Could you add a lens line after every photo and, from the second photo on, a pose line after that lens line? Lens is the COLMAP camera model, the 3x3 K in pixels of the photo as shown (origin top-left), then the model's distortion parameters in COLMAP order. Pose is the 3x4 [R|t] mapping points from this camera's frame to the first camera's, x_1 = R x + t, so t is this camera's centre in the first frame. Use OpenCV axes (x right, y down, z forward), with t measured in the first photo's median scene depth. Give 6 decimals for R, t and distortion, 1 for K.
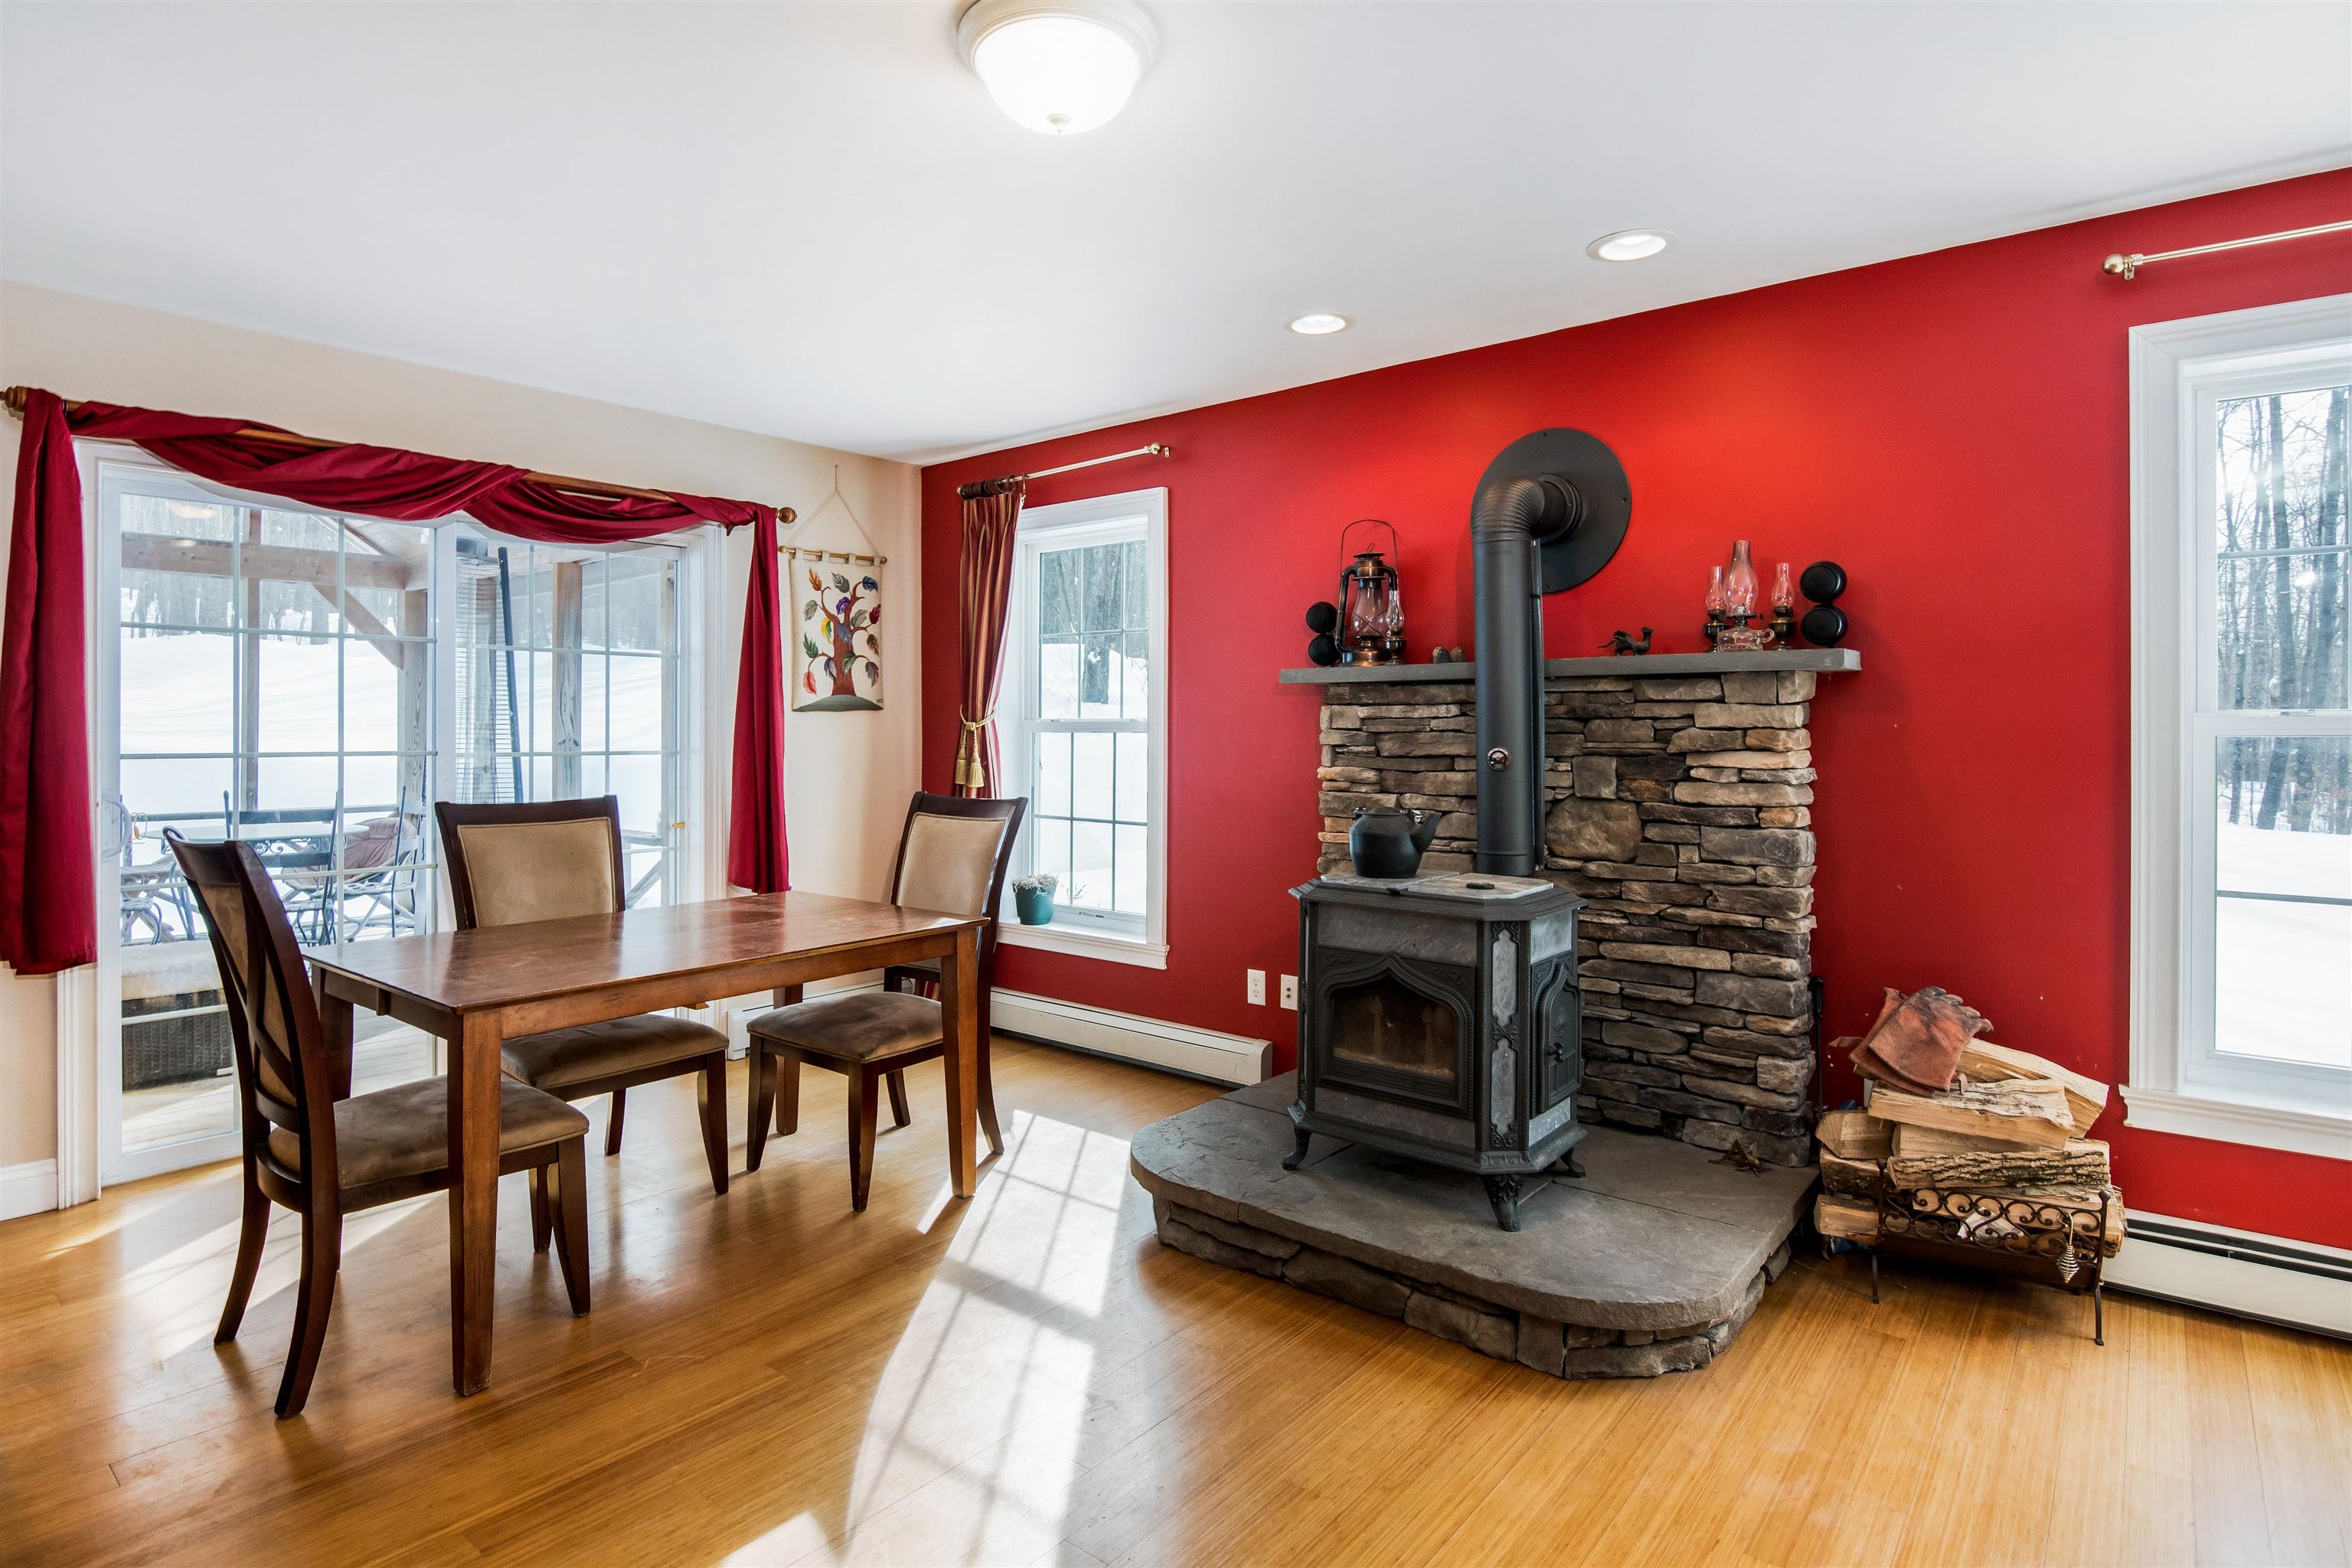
lens RADIAL K [[1200.8, 0, 1171.6], [0, 1200.8, 725.0], [0, 0, 1]] dist [-0.001957, -0.014923]
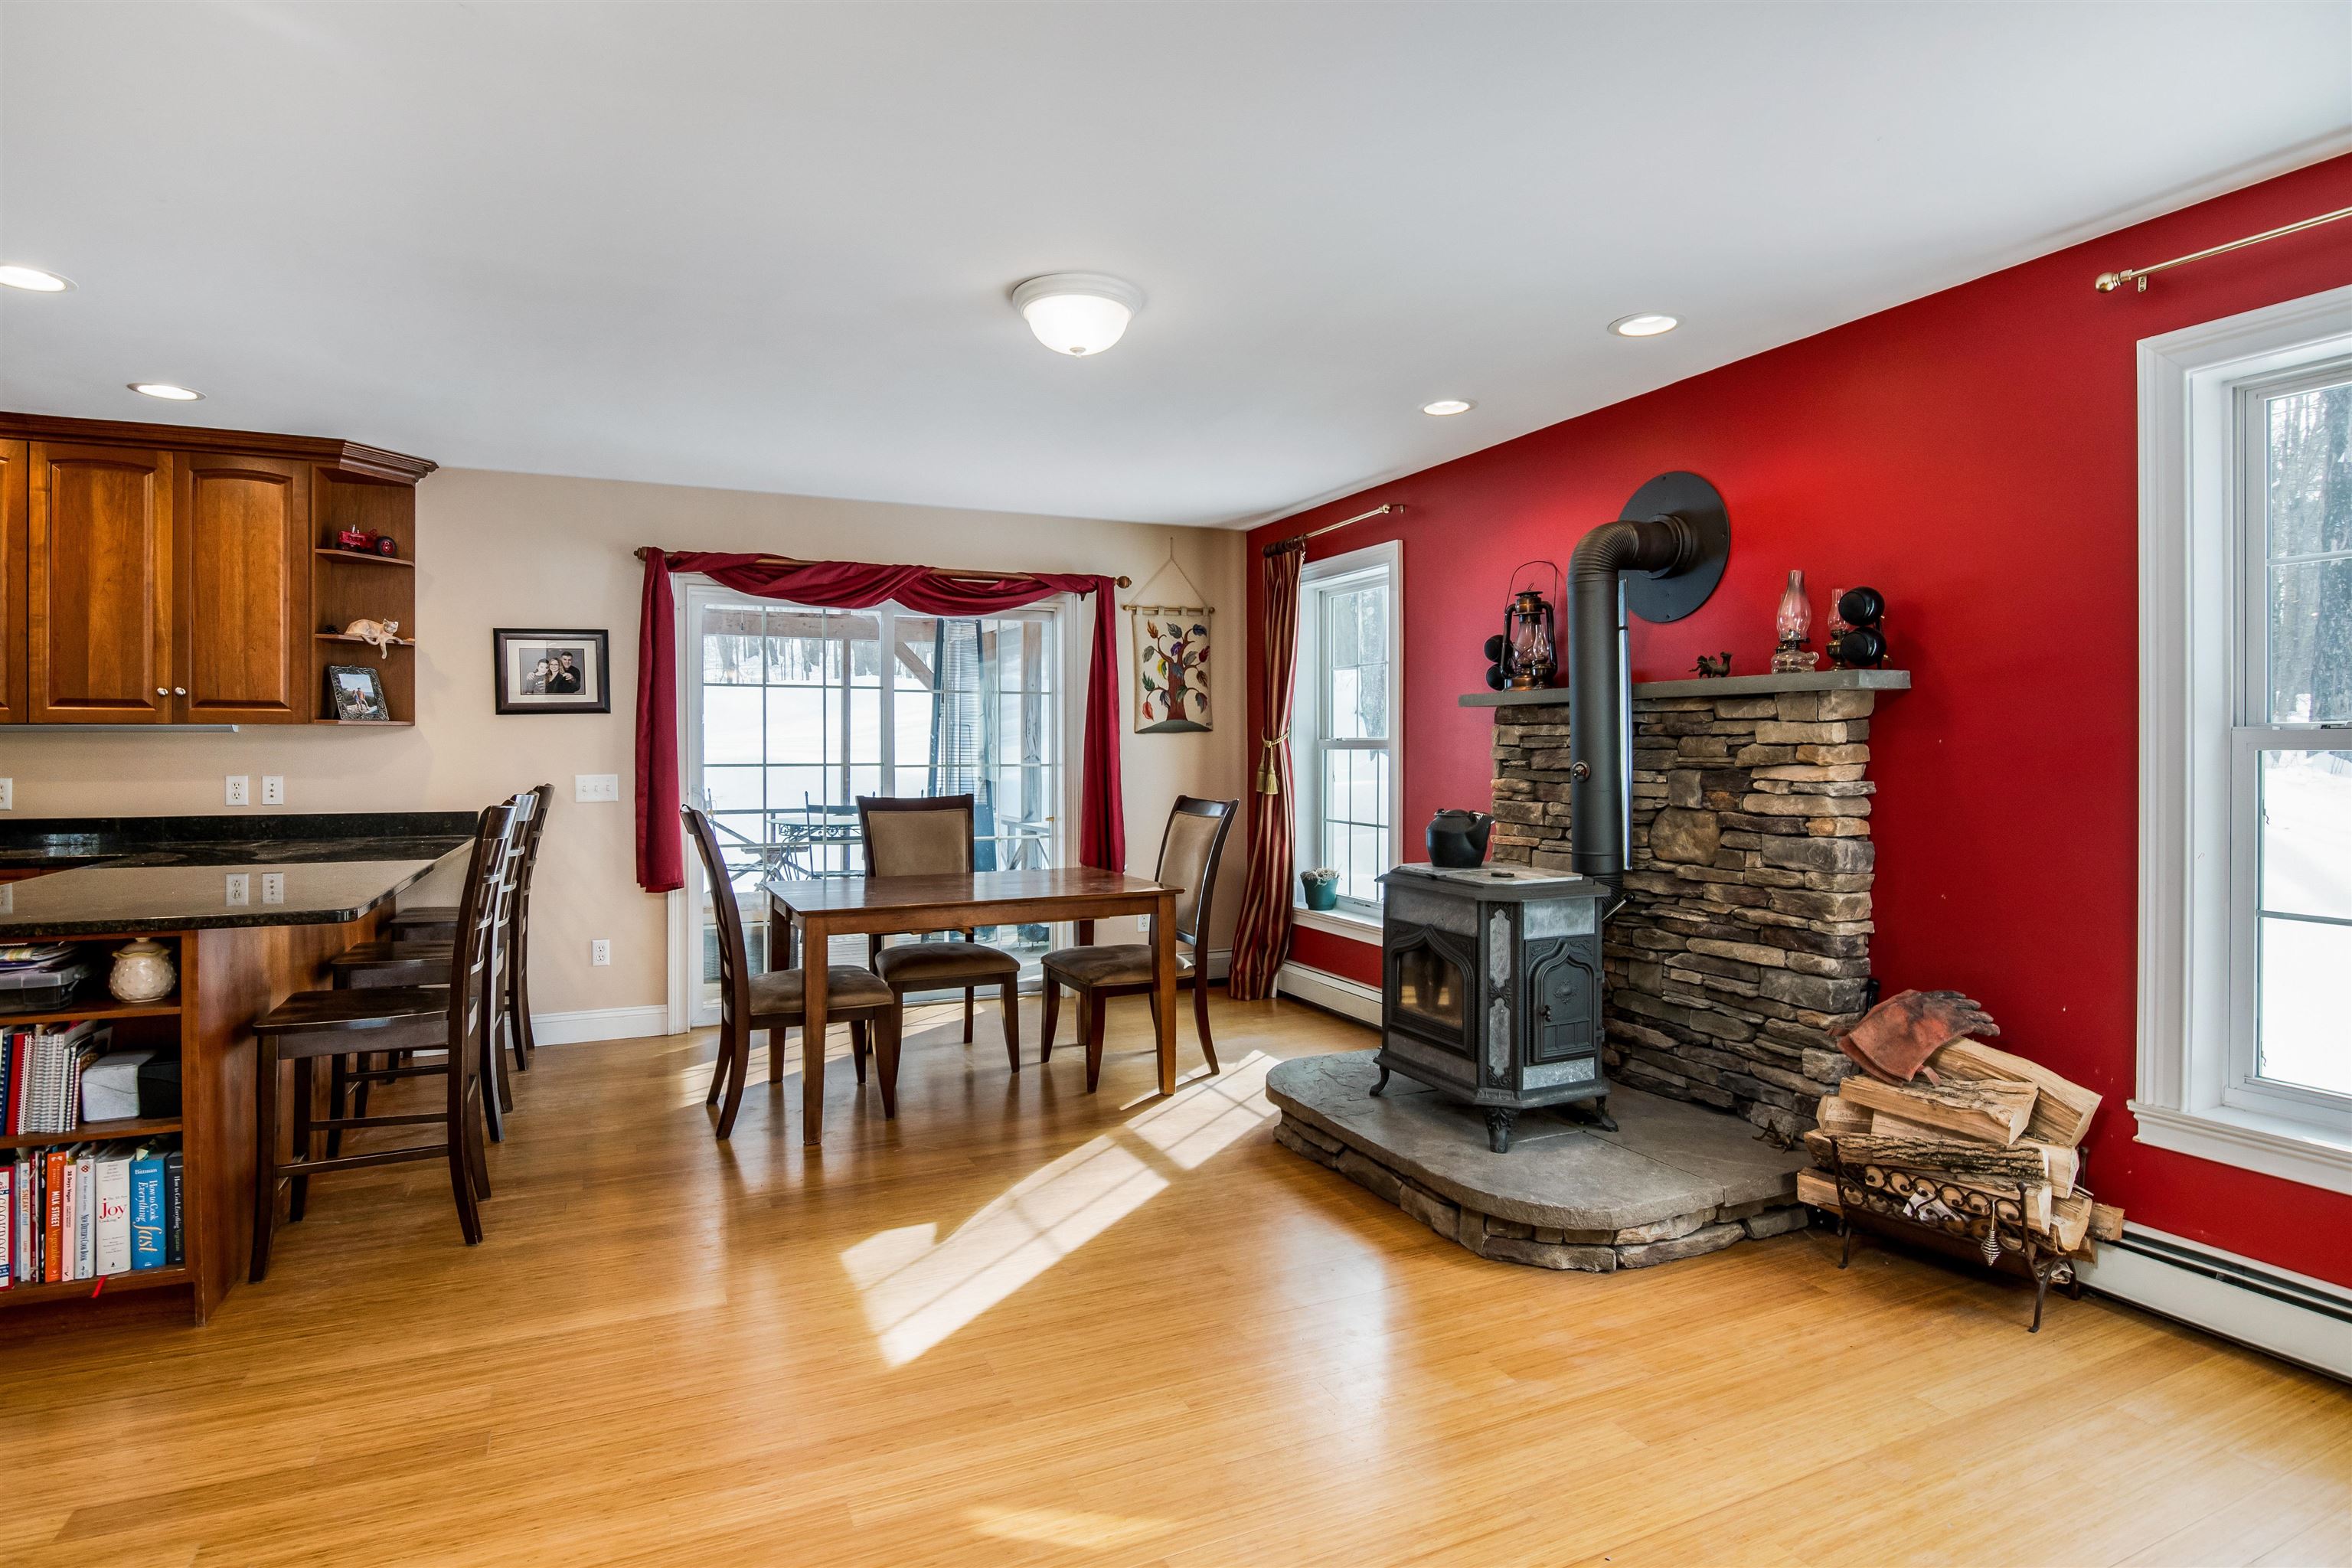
lens RADIAL K [[1190.1, 0, 1183.1], [0, 1190.1, 747.3], [0, 0, 1]] dist [0.001014, -0.017574]
pose [[0.903748, -0.002506, -0.428058, 0.434781], [0.004191, 0.999987, 0.002995, 0.000087], [0.428045, -0.004501, 0.903746, -0.204371]]
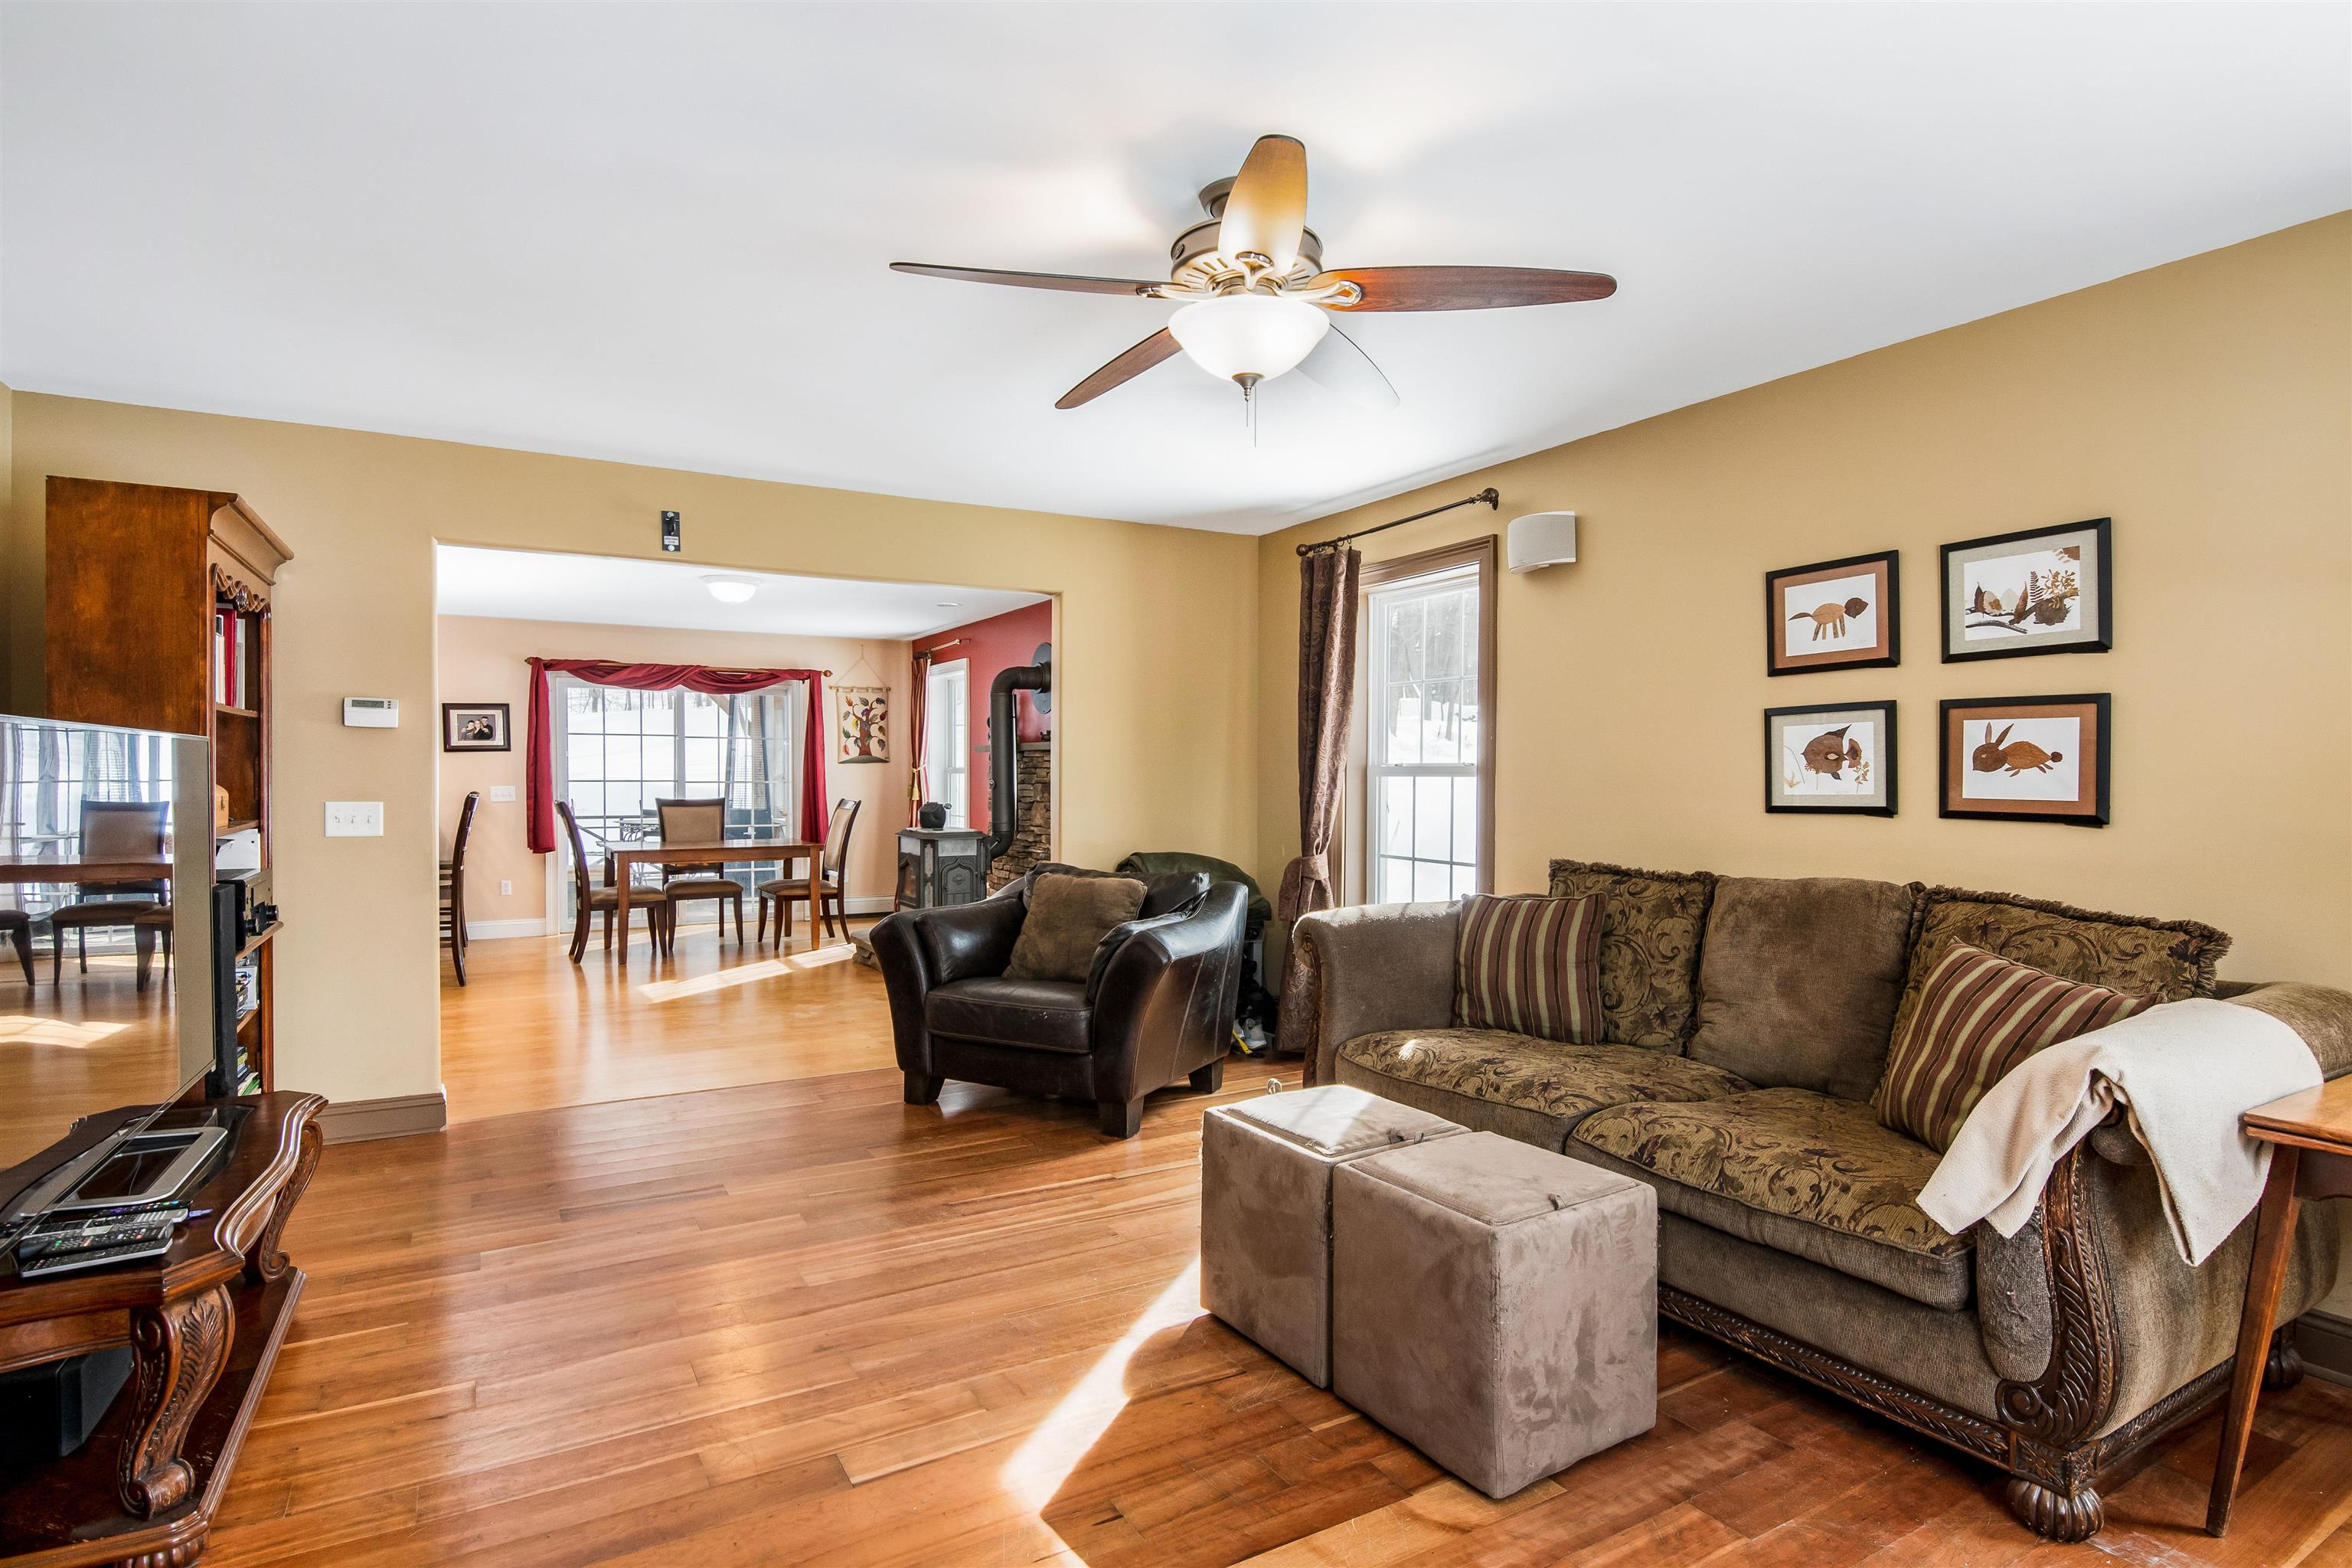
lens RADIAL K [[1184.2, 0, 1176.0], [0, 1184.2, 784.0], [0, 0, 1]] dist [-0.000907, -0.000728]
pose [[0.940384, 0.005746, -0.340067, 1.517677], [-0.000985, 0.999899, 0.014171, -0.008649], [0.340114, -0.012992, 0.940294, -1.217650]]
